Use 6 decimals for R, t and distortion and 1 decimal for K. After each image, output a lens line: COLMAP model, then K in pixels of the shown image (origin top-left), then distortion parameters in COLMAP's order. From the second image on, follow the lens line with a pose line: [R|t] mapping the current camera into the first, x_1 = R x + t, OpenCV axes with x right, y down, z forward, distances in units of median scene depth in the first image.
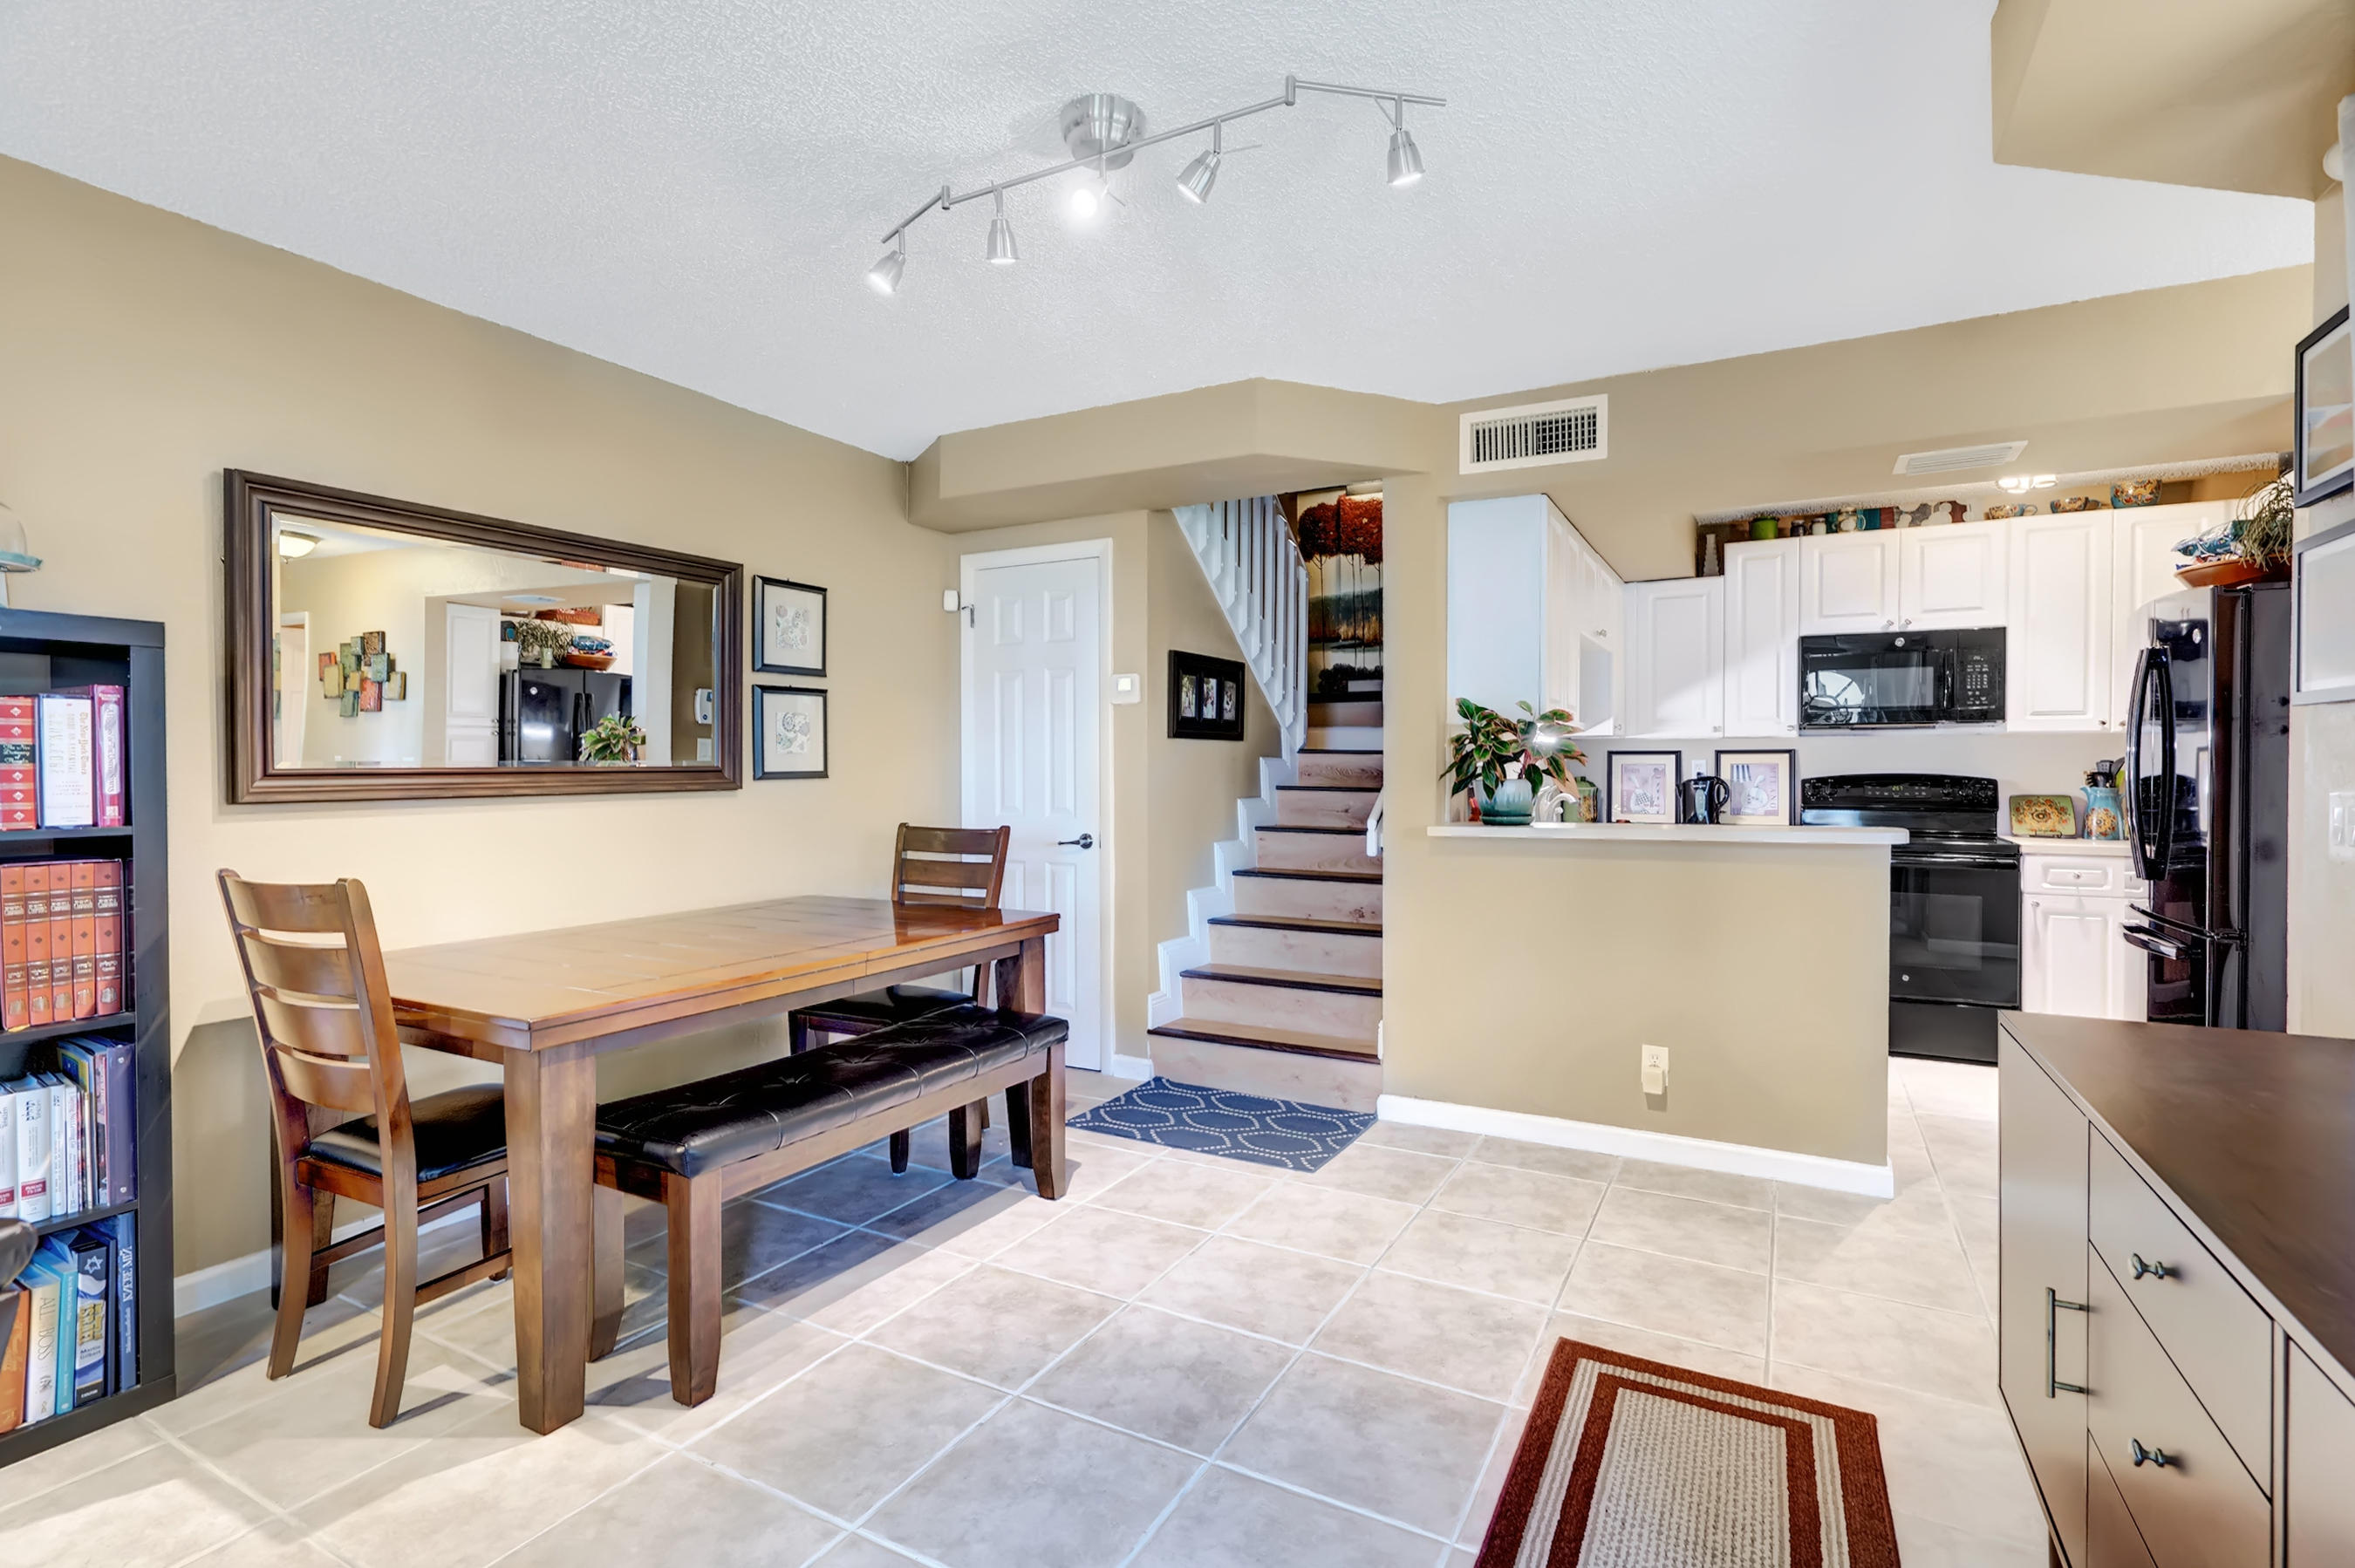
lens RADIAL K [[1086.3, 0, 1177.3], [0, 1086.3, 769.3], [0, 0, 1]] dist [-0.005328, 0.000502]
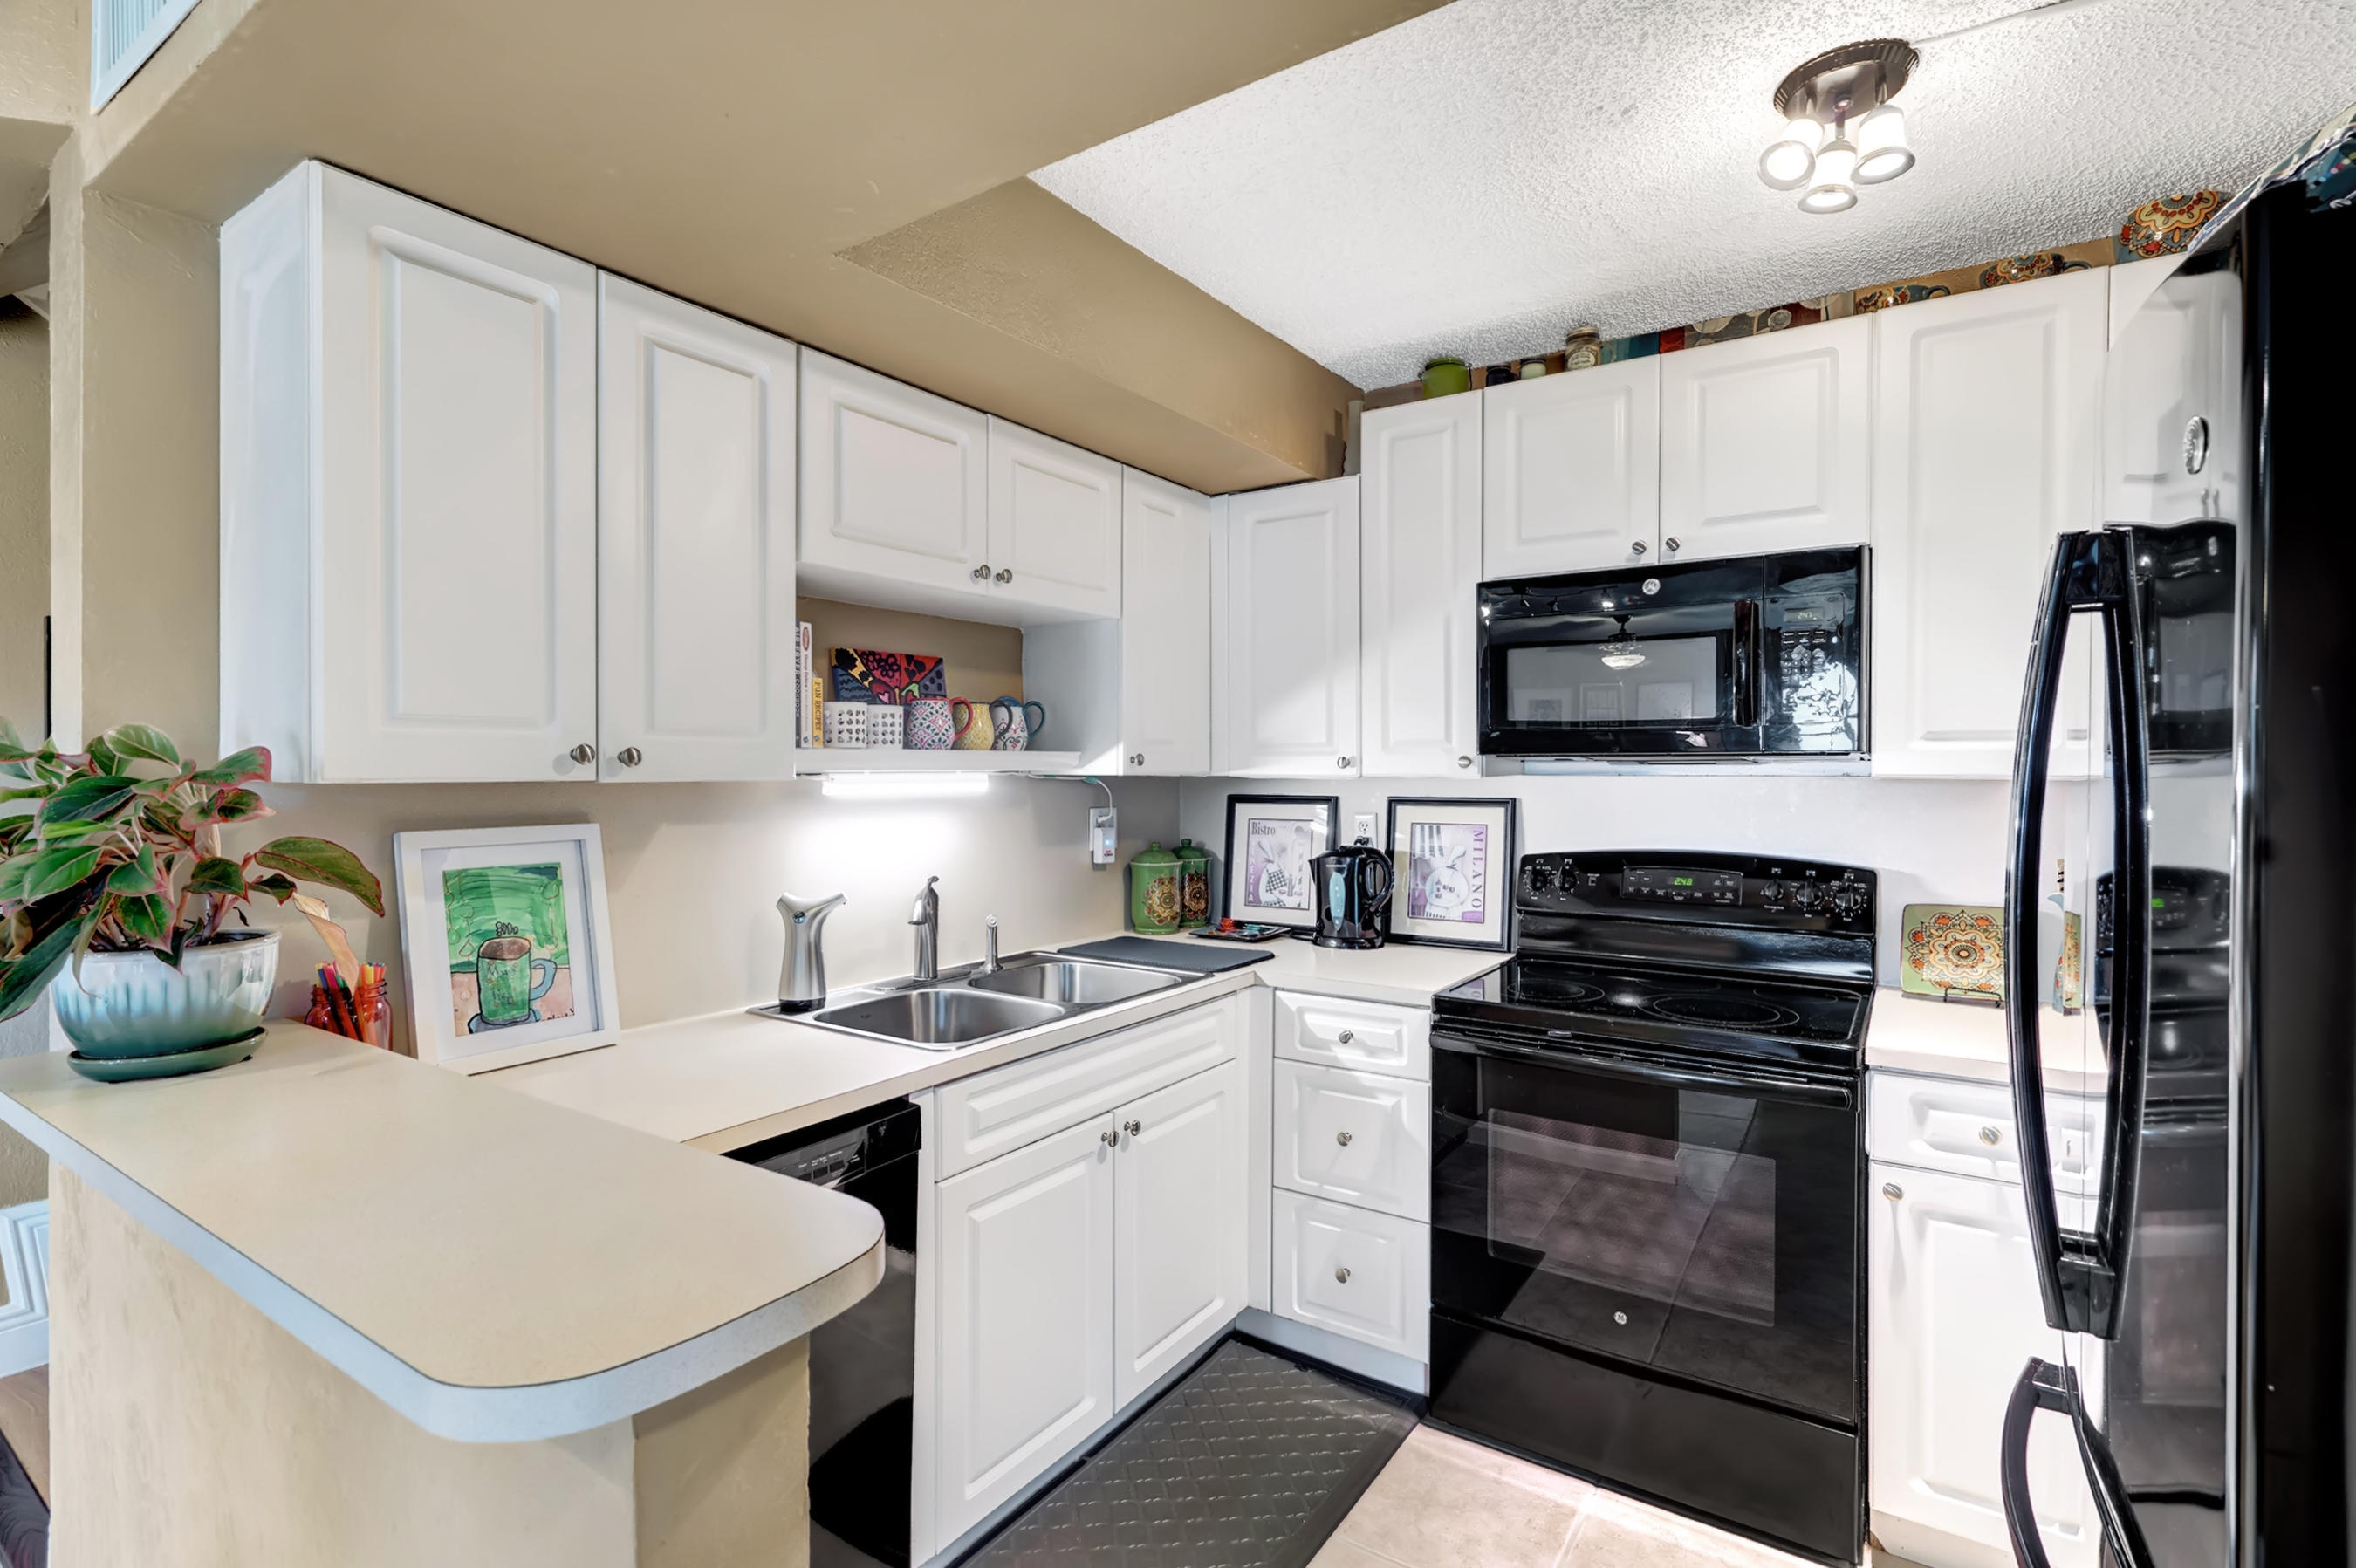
lens RADIAL K [[1086.8, 0, 1178.9], [0, 1086.8, 771.1], [0, 0, 1]] dist [-0.005328, 0.000502]
pose [[0.996416, 0.001134, -0.084584, 0.460330], [-0.001150, 0.999999, -0.000151, -0.032533], [0.084584, 0.000248, 0.996416, 0.464665]]
